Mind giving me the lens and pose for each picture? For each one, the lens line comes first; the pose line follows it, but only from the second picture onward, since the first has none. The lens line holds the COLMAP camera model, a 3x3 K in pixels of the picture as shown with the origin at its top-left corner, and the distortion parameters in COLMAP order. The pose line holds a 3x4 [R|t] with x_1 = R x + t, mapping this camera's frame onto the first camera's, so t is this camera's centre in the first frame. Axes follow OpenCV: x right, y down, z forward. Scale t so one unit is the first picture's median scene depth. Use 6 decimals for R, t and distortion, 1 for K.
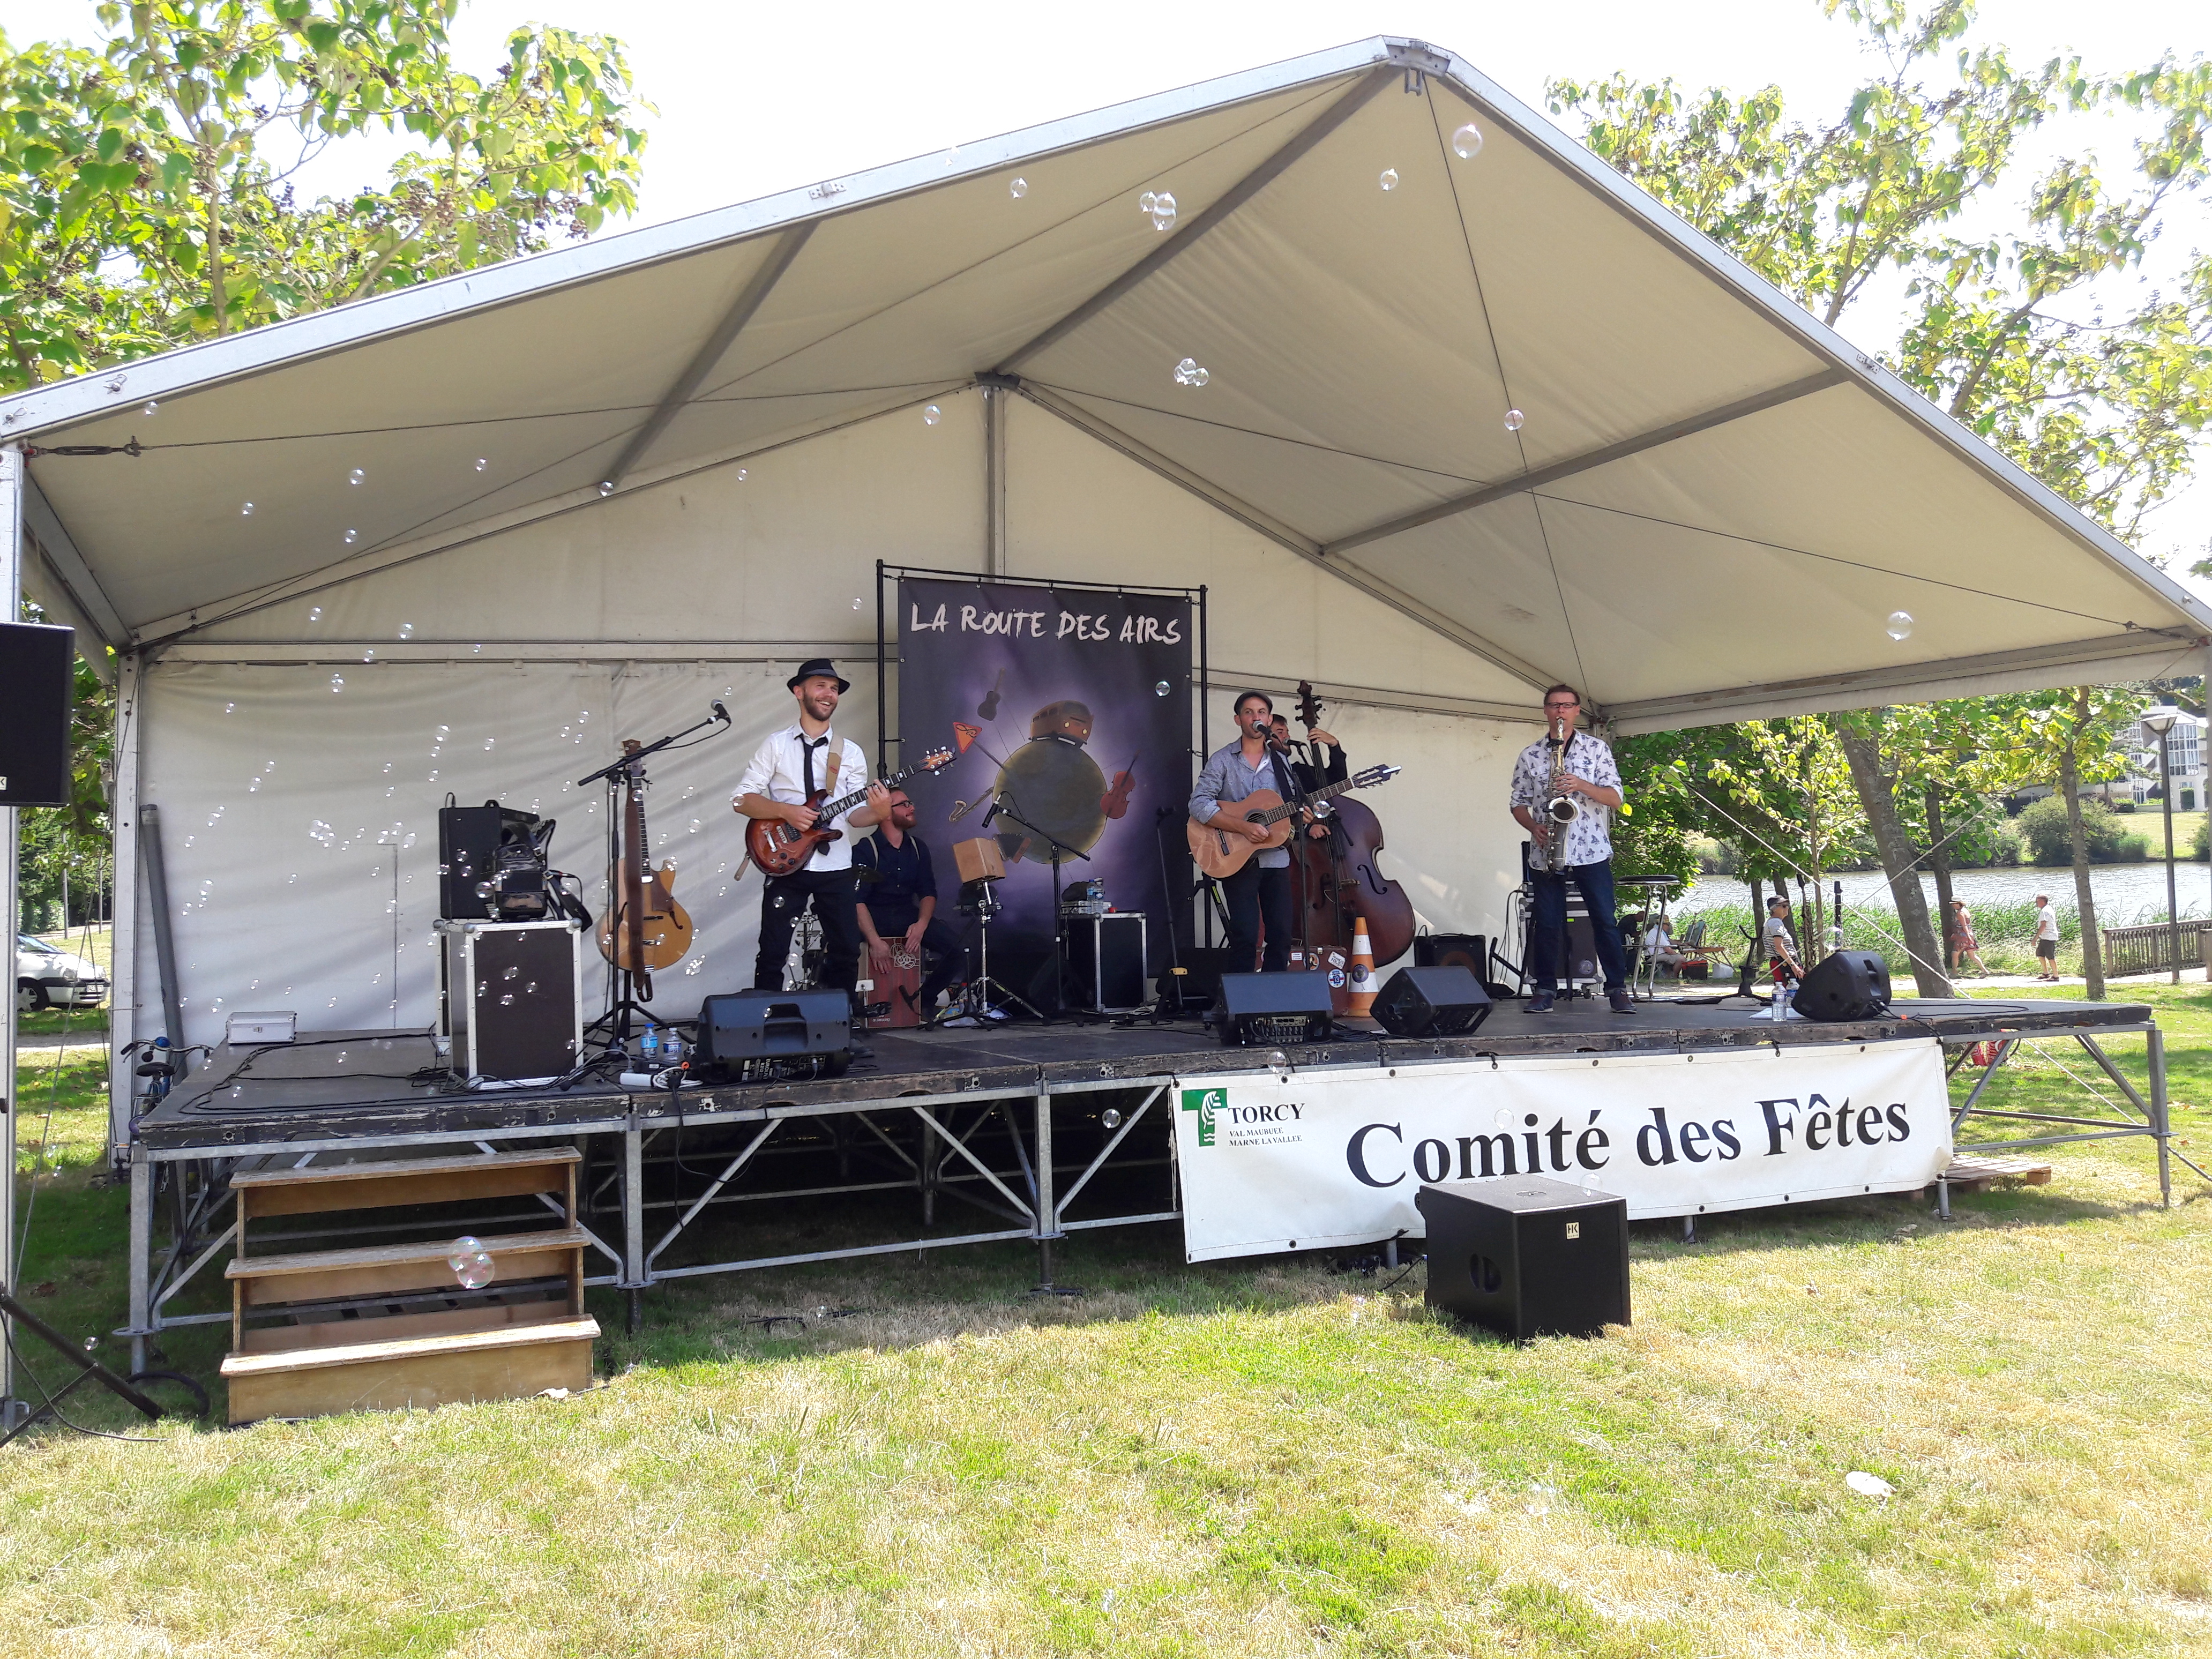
lens RADIAL K [[1754.7, 0, 1099.2], [0, 1754.7, 815.4], [0, 0, 1]] dist [0.079110, -0.088066]
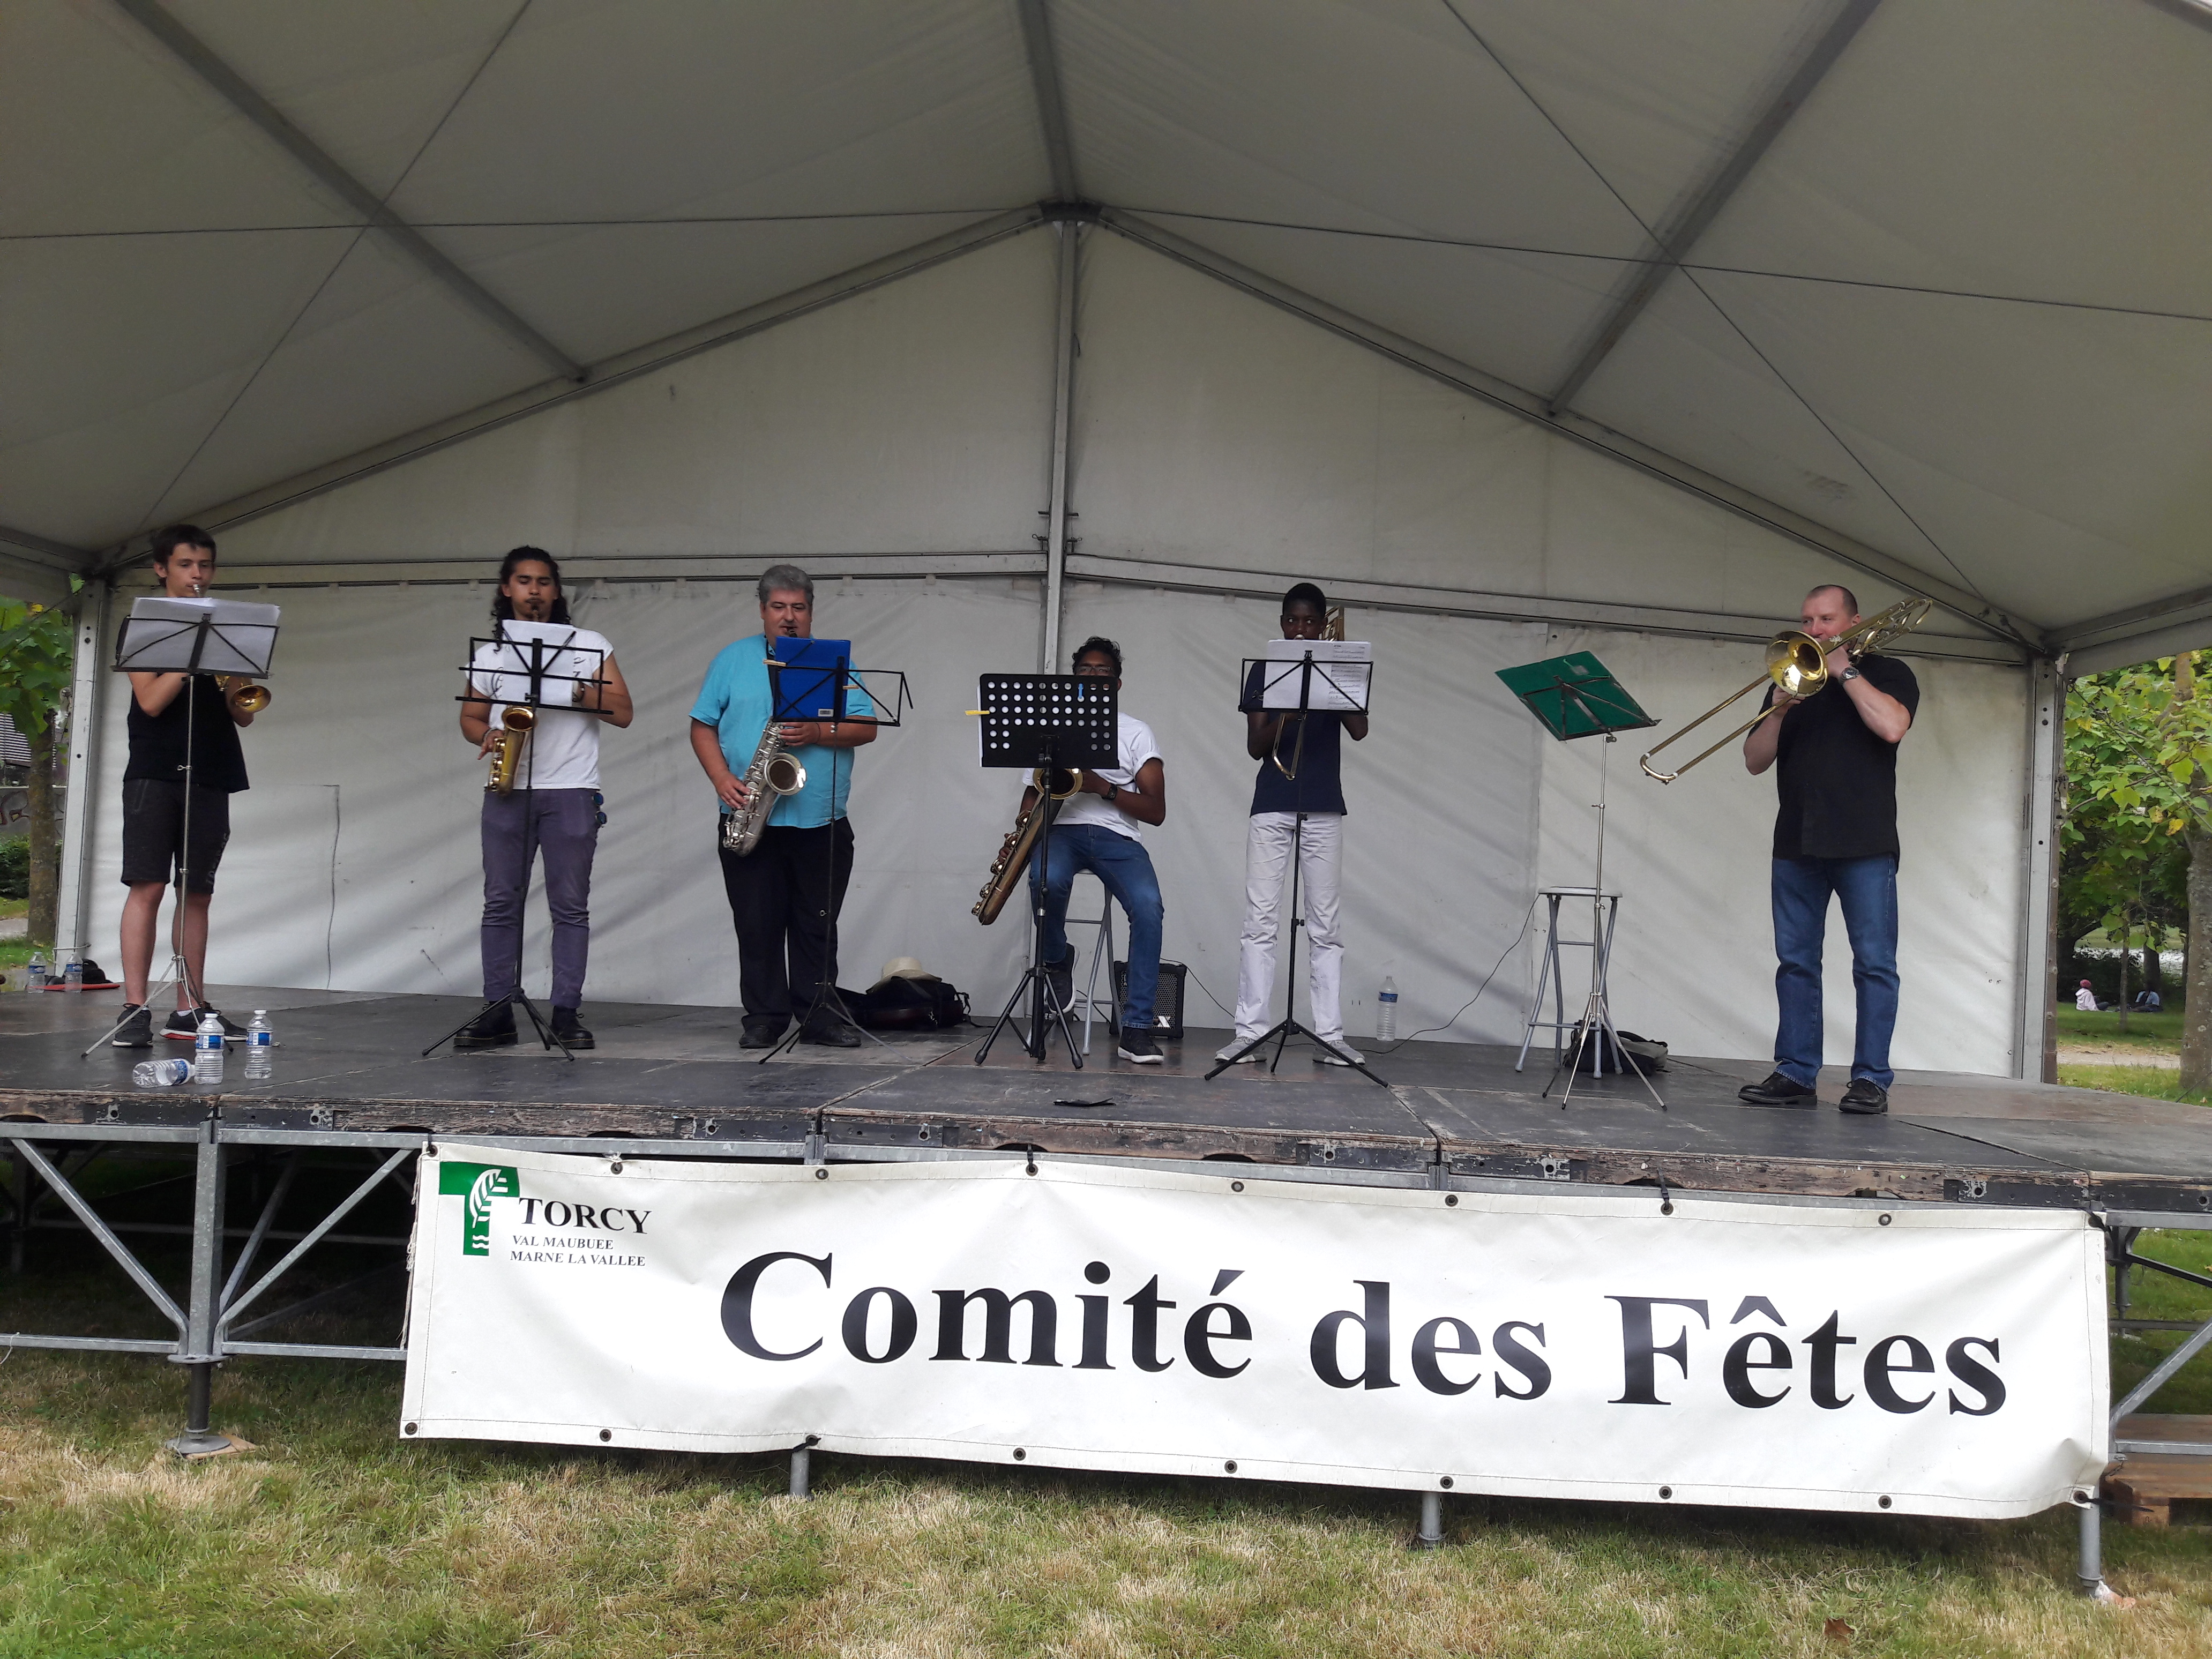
lens RADIAL K [[1754.7, 0, 1109.7], [0, 1754.7, 826.9], [0, 0, 1]] dist [0.079110, -0.088066]
pose [[0.899196, 0.028023, -0.436647, 0.473789], [-0.026689, 0.999602, 0.009191, 0.024357], [0.436731, 0.003389, 0.899586, 0.481363]]
